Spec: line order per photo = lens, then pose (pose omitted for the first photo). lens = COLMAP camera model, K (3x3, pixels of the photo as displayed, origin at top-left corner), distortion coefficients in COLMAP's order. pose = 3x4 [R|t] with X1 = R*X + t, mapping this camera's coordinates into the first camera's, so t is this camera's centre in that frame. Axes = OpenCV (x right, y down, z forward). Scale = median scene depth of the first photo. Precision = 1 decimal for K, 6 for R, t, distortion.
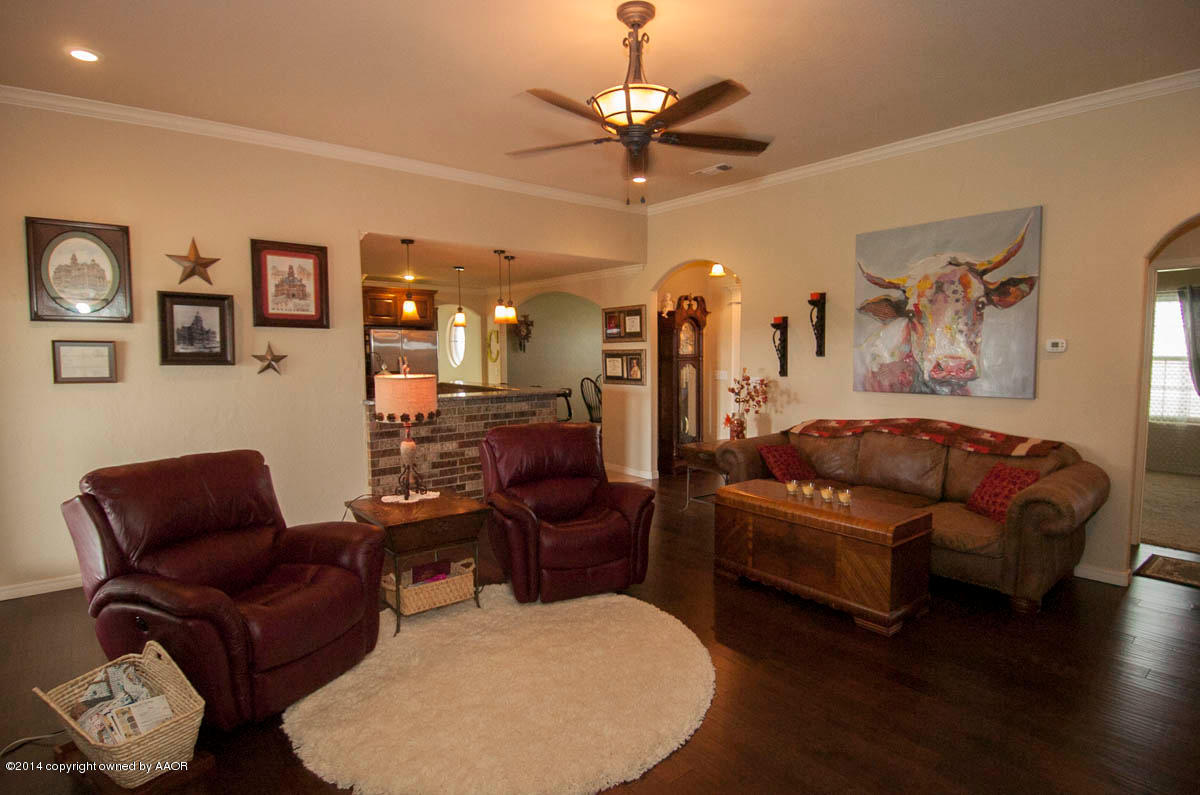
lens RADIAL K [[632.3, 0, 602.2], [0, 632.3, 400.6], [0, 0, 1]] dist [0.058825, -0.061055]
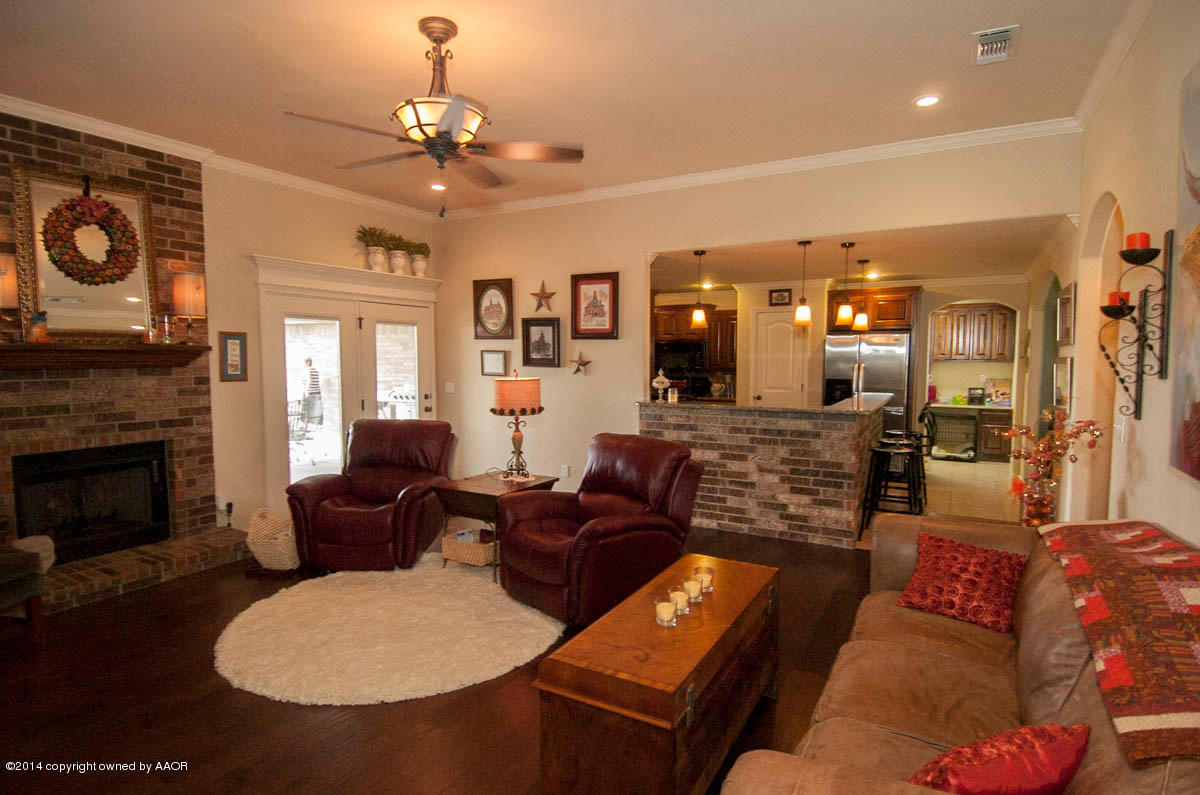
lens RADIAL K [[632.3, 0, 602.2], [0, 632.3, 400.6], [0, 0, 1]] dist [0.058825, -0.061055]
pose [[0.357025, 0.071726, -0.931337, 0.729580], [-0.077930, 0.995859, 0.046821, -0.054197], [0.930838, 0.055863, 0.361136, 0.579681]]
